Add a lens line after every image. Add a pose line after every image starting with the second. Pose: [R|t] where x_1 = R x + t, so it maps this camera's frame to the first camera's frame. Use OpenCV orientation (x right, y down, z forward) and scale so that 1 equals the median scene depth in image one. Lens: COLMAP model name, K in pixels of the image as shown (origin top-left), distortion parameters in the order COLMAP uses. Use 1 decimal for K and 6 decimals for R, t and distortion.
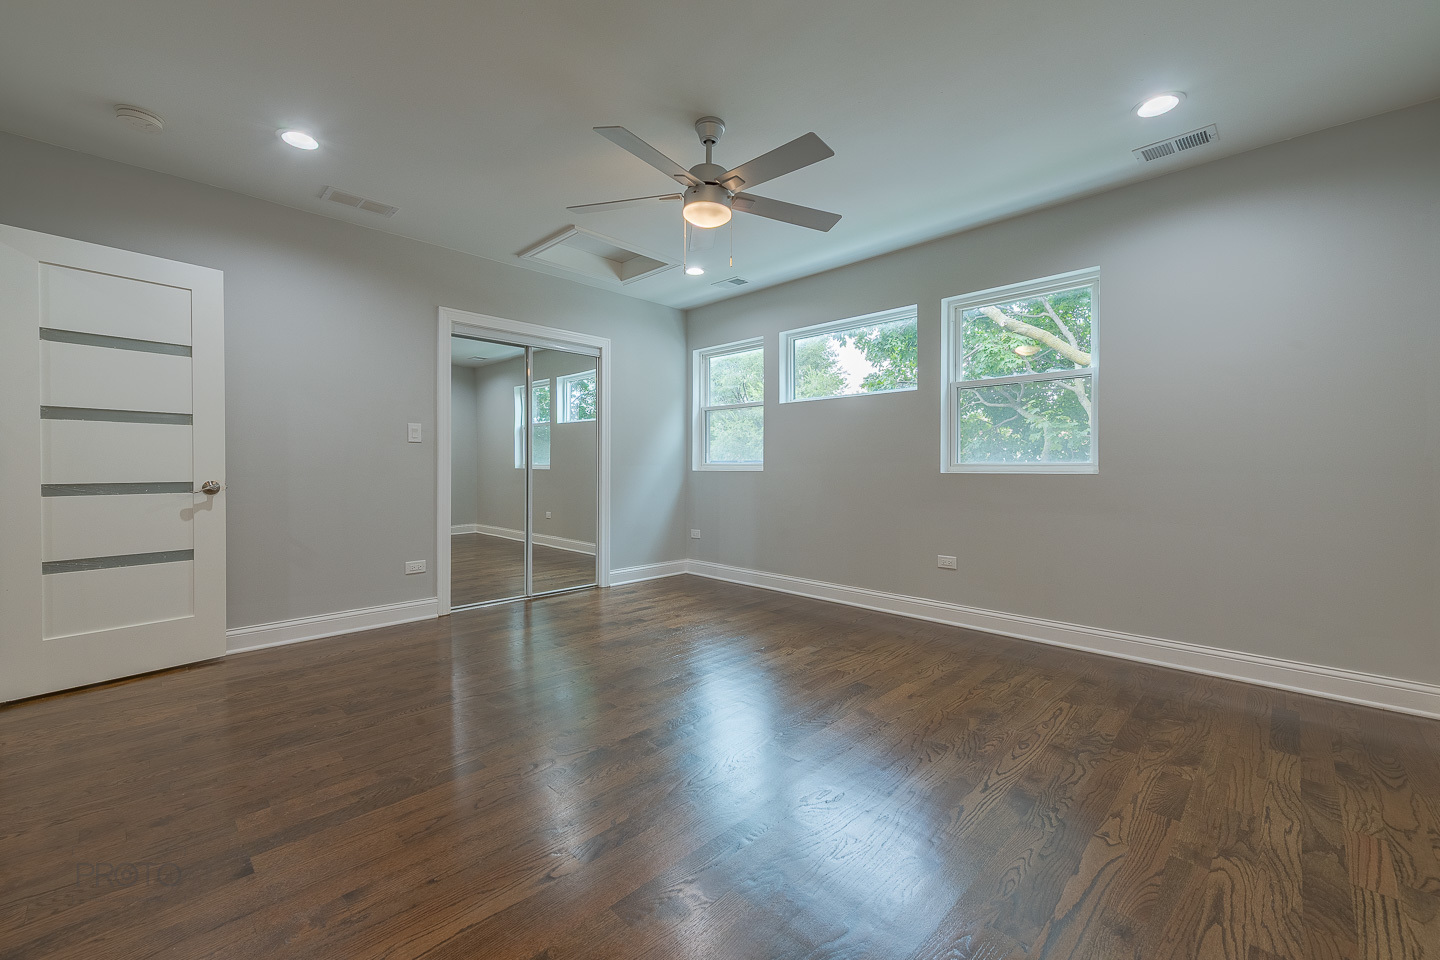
lens RADIAL K [[594.9, 0, 718.0], [0, 594.9, 462.1], [0, 0, 1]] dist [0.022734, -0.007910]
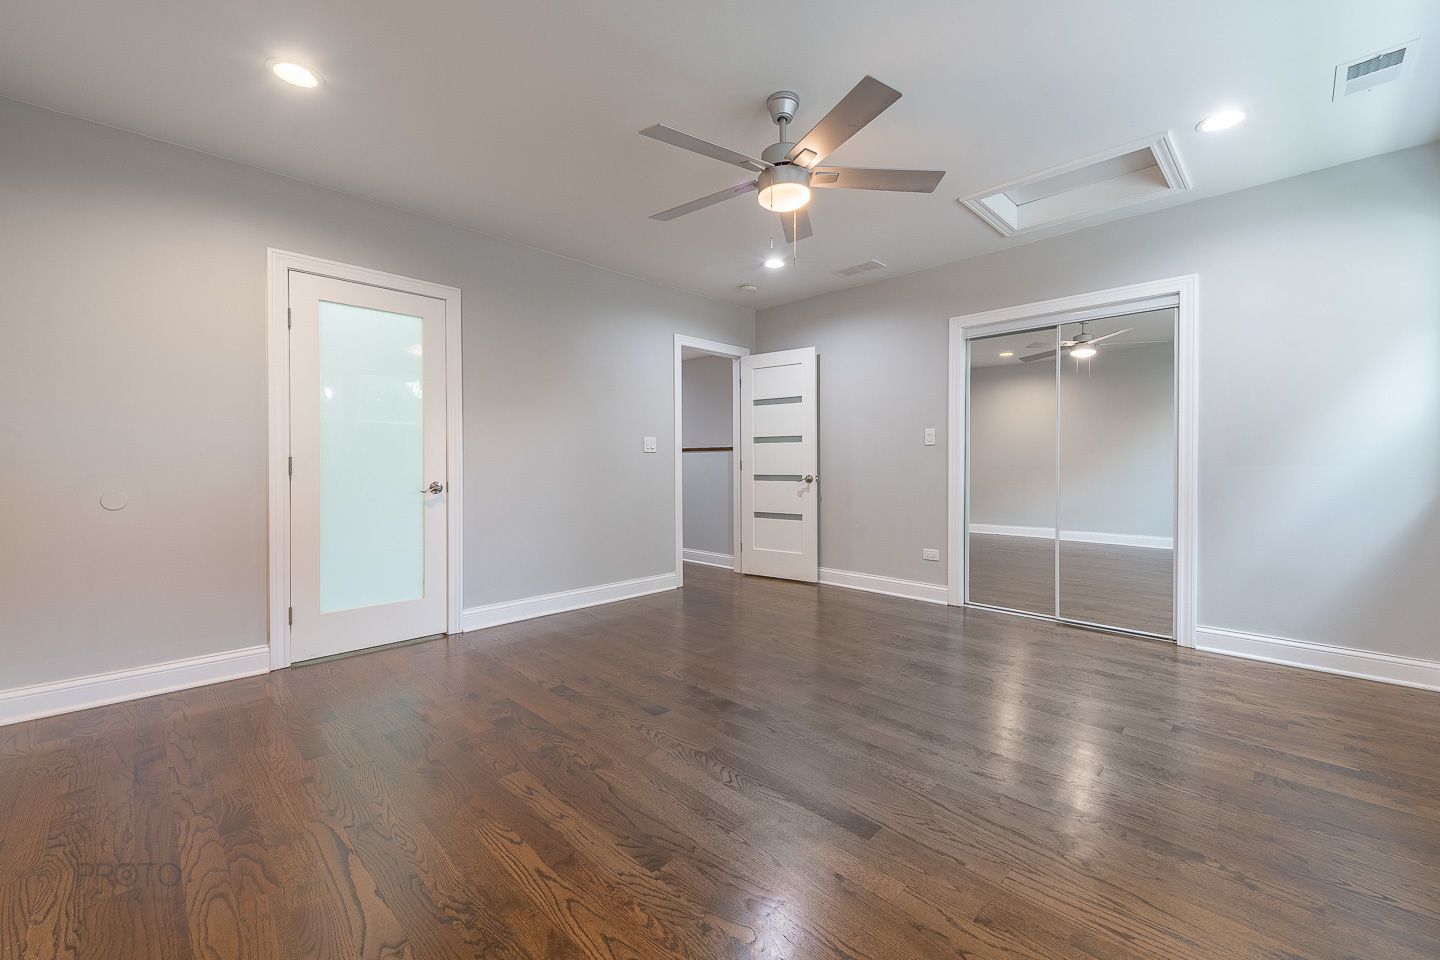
lens RADIAL K [[570.2, 0, 718.1], [0, 570.2, 464.6], [0, 0, 1]] dist [0.019656, -0.009248]
pose [[-0.011692, -0.001370, -0.999931, 0.614109], [0.005670, 0.999983, -0.001437, 0.003386], [0.999916, -0.005686, -0.011684, 0.636431]]
